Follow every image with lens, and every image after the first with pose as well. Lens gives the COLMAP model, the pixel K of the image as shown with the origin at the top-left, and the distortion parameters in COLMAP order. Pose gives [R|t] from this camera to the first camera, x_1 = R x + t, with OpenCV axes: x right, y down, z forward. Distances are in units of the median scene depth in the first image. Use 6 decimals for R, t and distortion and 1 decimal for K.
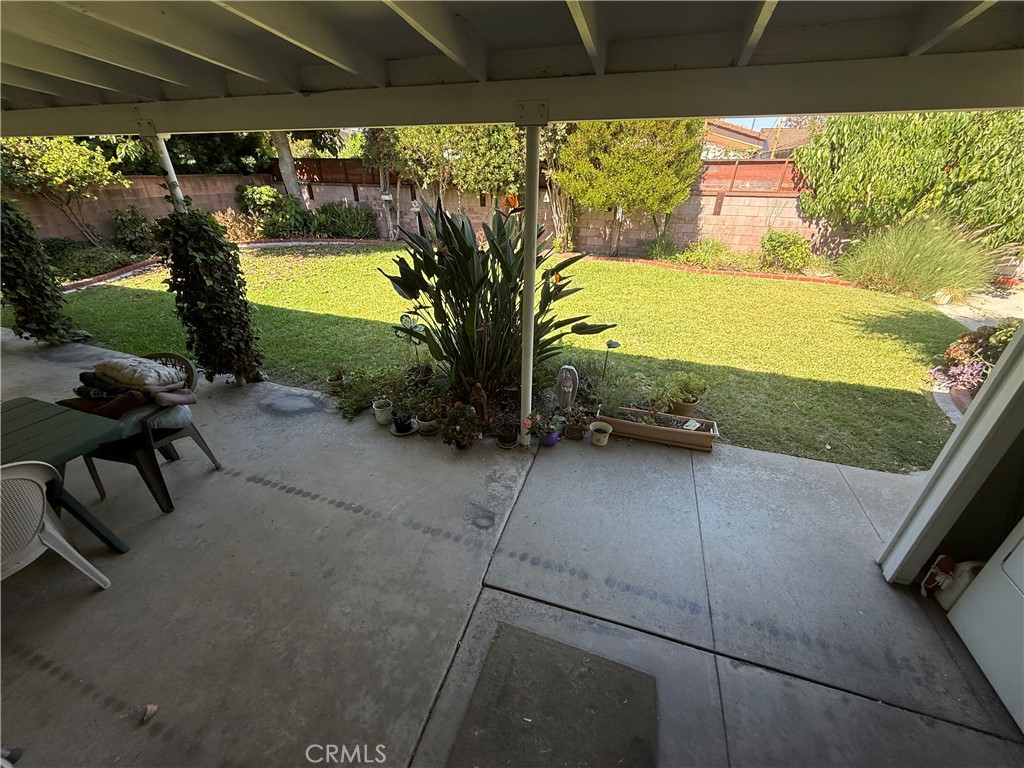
lens RADIAL K [[407.4, 0, 511.2], [0, 407.4, 384.8], [0, 0, 1]] dist [0.000552, 0.000035]
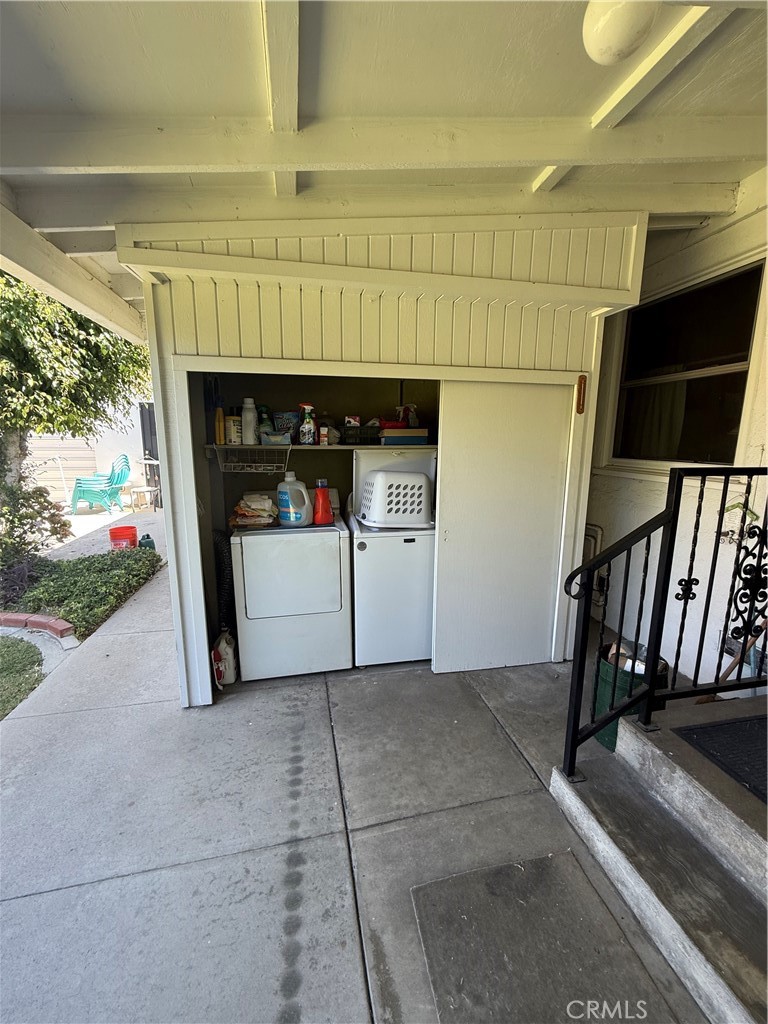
lens RADIAL K [[407.4, 0, 382.3], [0, 407.4, 511.0], [0, 0, 1]] dist [0.000552, 0.000035]
pose [[-0.503145, -0.158819, 0.849483, -0.169884], [0.395382, 0.831755, 0.389687, -0.222511], [-0.768452, 0.531940, -0.355700, 0.910558]]
